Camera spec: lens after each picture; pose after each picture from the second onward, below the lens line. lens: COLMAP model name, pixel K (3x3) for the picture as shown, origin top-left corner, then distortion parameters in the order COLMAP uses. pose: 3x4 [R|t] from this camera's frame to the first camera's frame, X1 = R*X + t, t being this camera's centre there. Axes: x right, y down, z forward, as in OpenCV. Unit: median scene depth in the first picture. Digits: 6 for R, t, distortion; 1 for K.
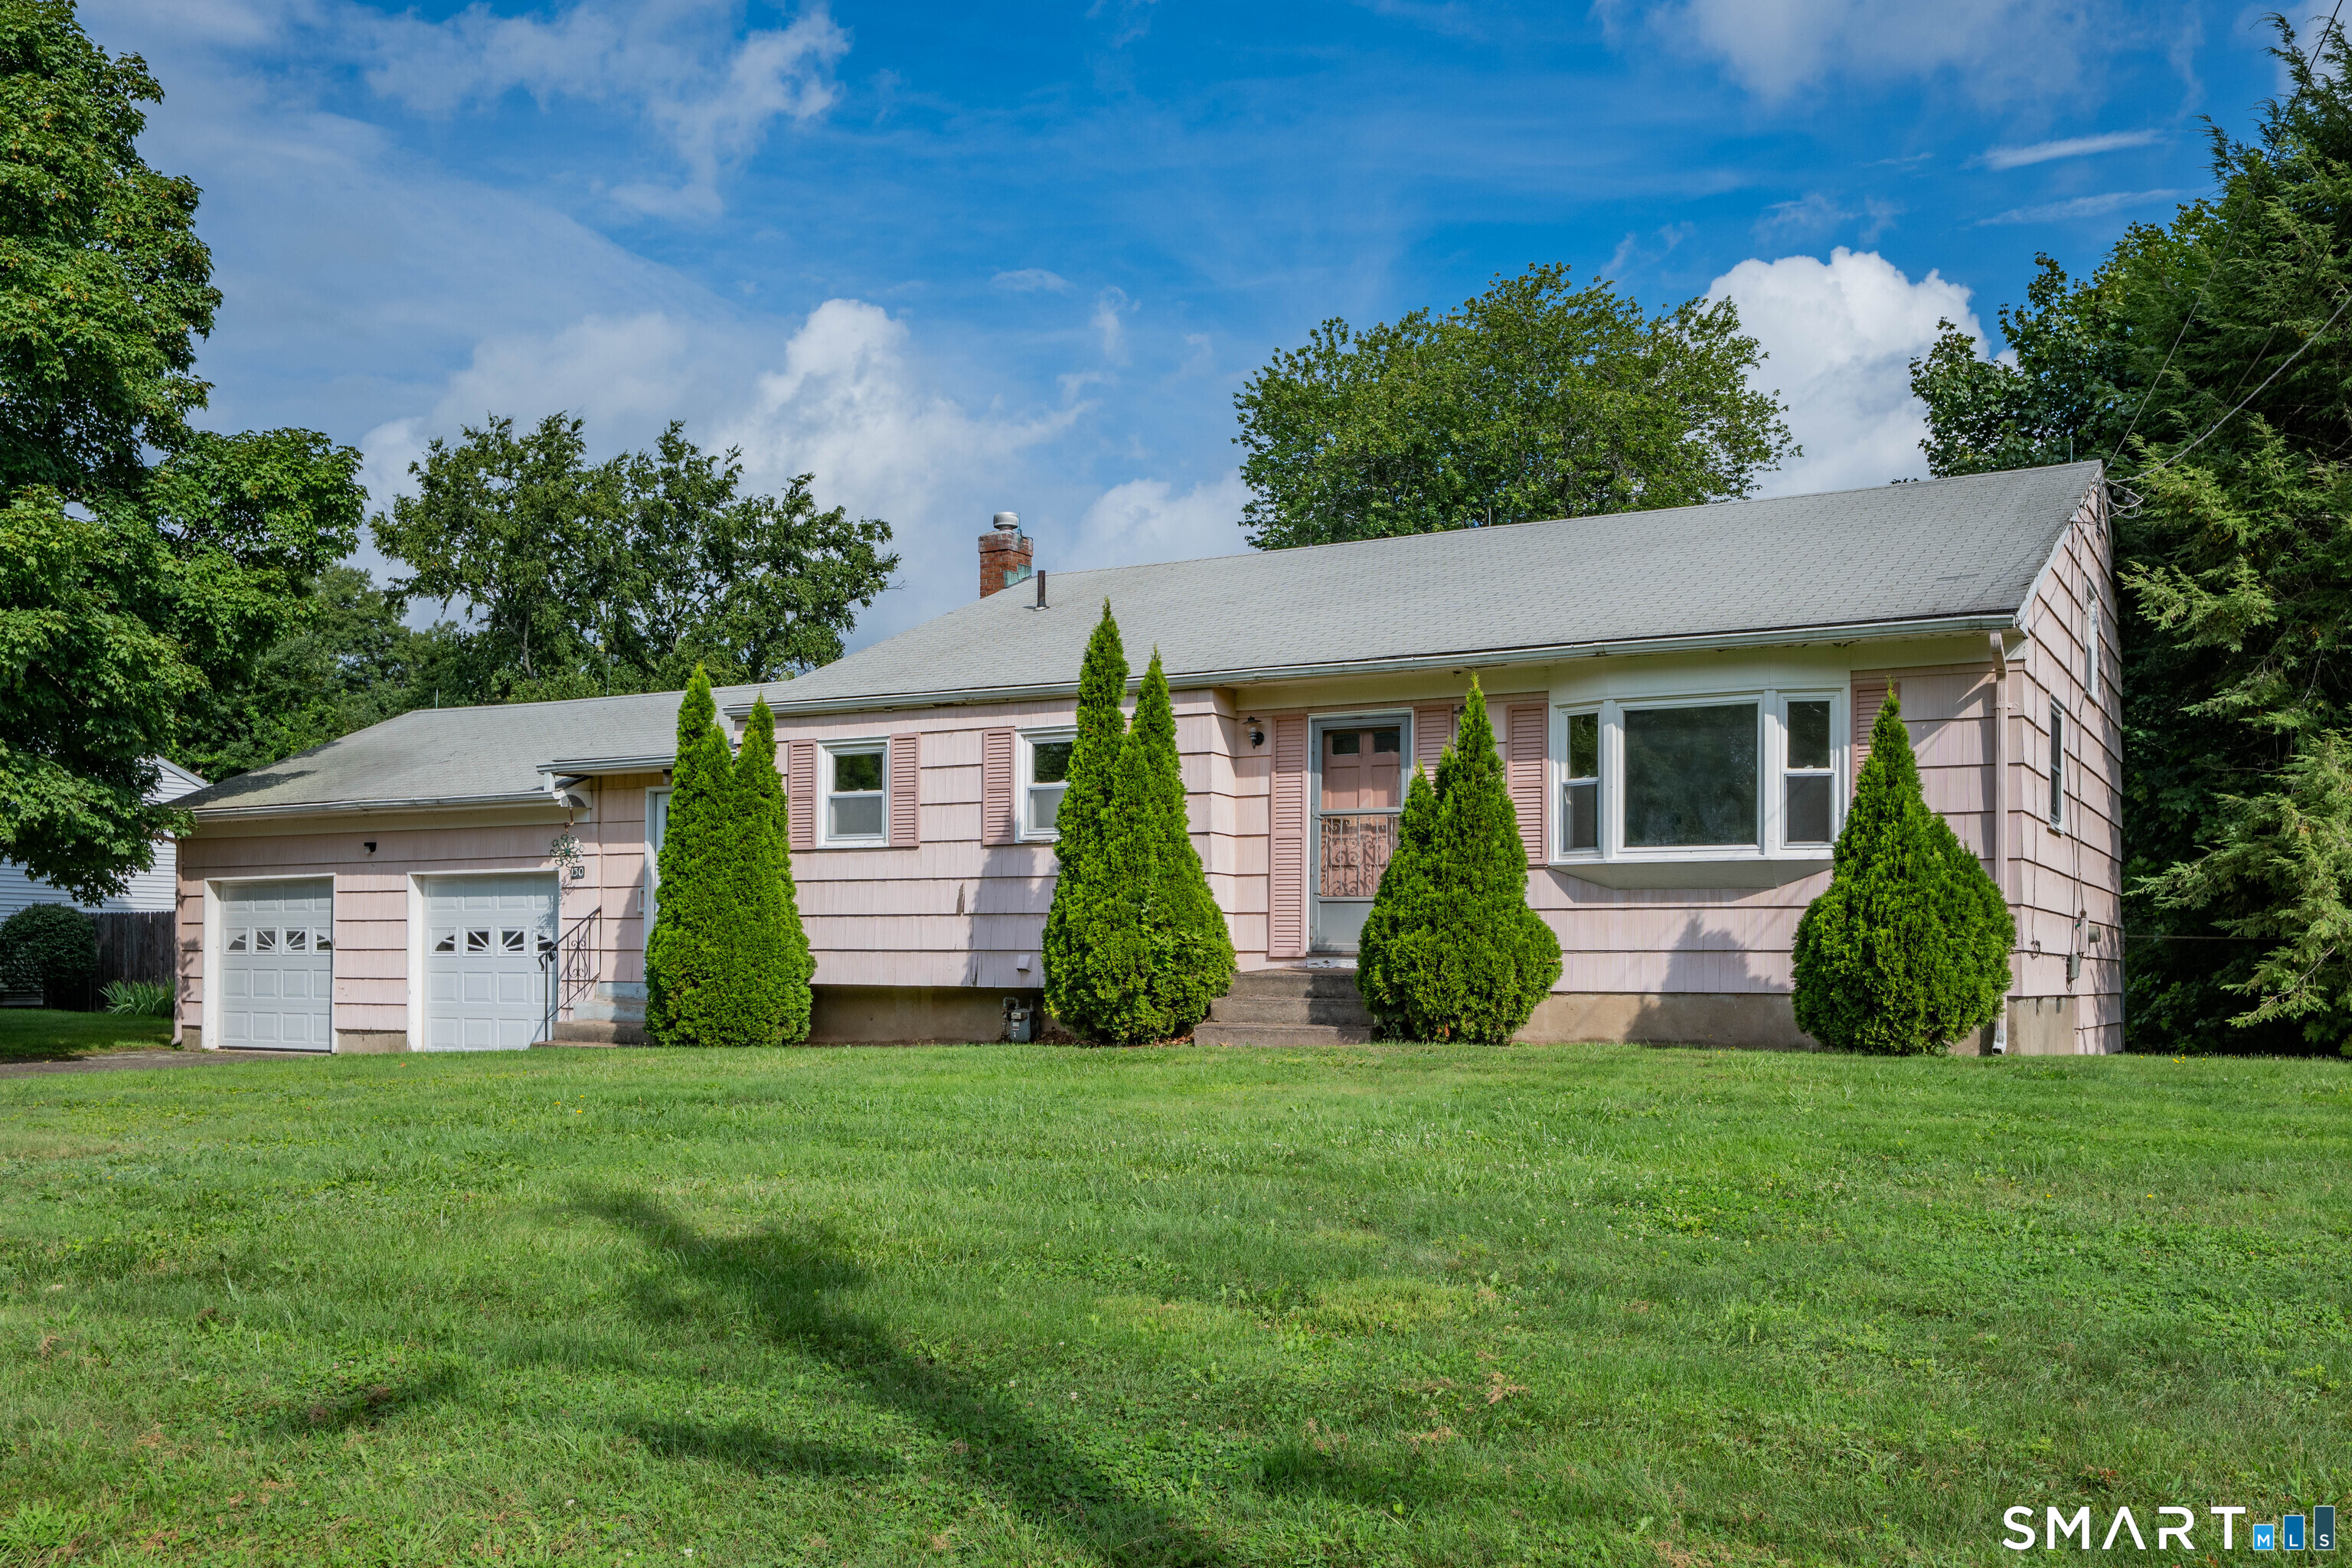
lens RADIAL K [[1936.4, 0, 1105.3], [0, 1936.4, 791.2], [0, 0, 1]] dist [-0.000518, -0.000962]
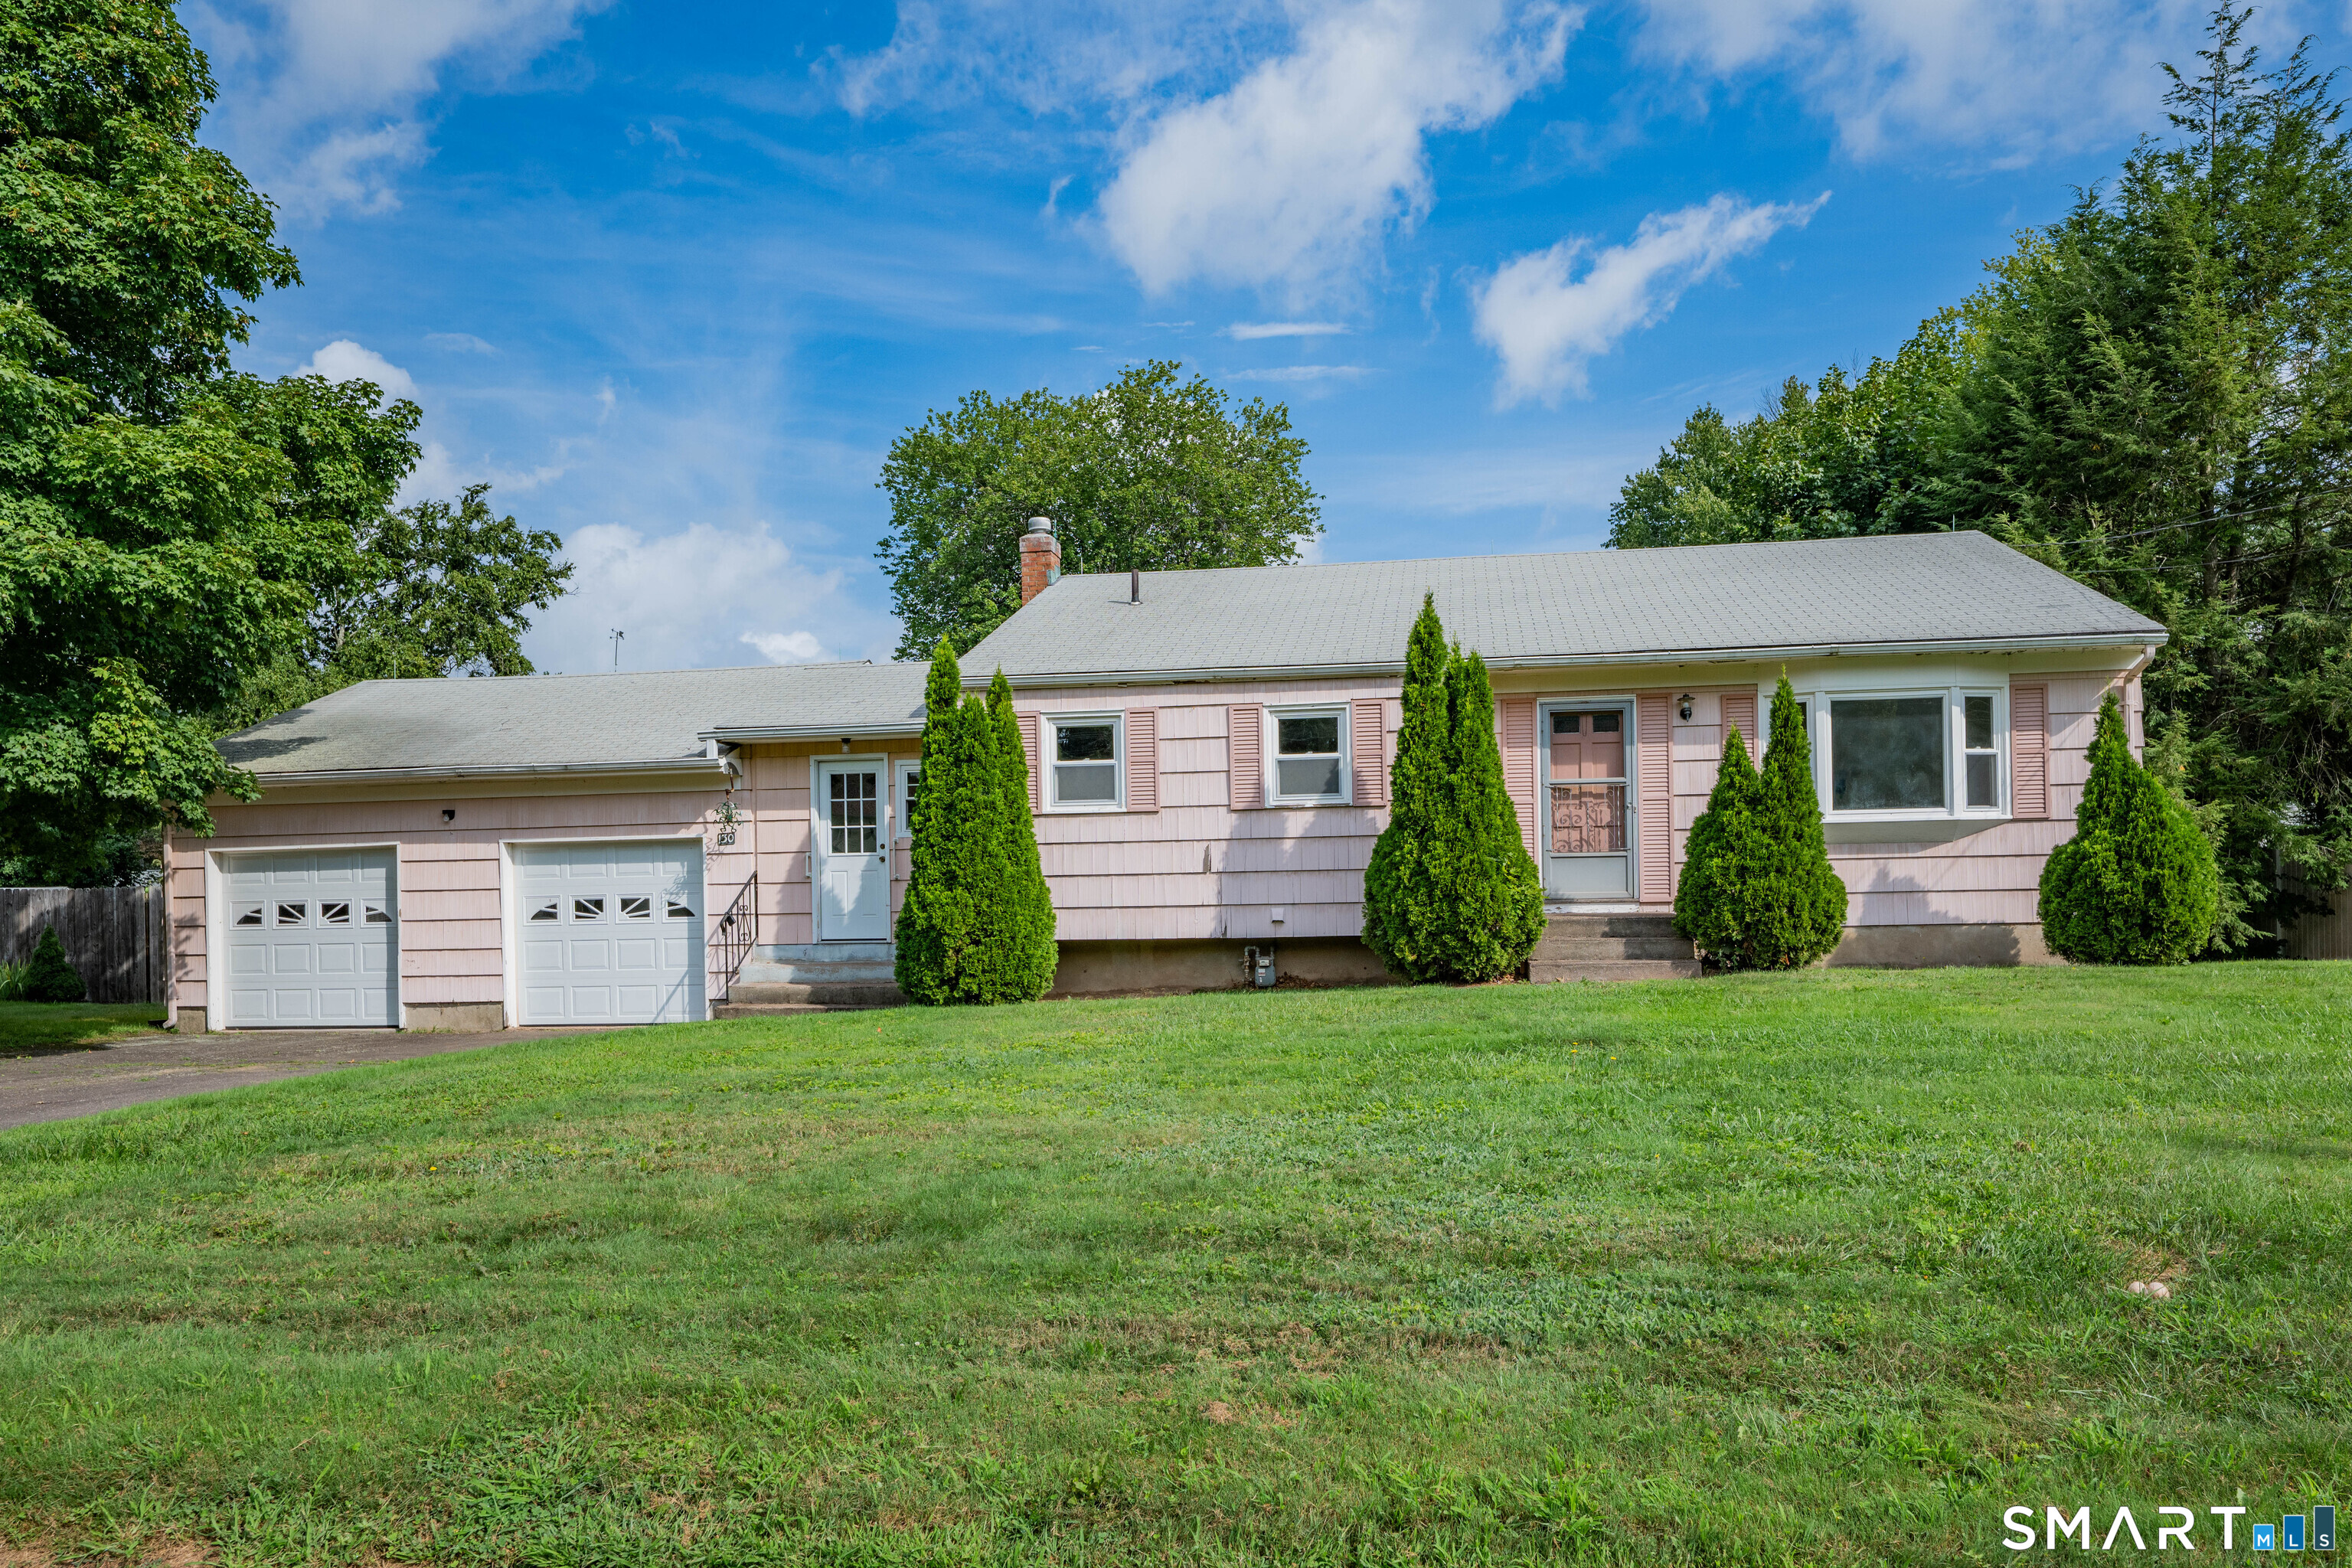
lens RADIAL K [[1568.7, 0, 1176.0], [0, 1568.7, 784.0], [0, 0, 1]] dist [-0.003984, -0.002849]
pose [[0.934951, 0.010935, 0.354609, -0.392768], [-0.009823, 0.999940, -0.004936, 0.017136], [-0.354642, 0.001131, 0.935002, 0.167789]]
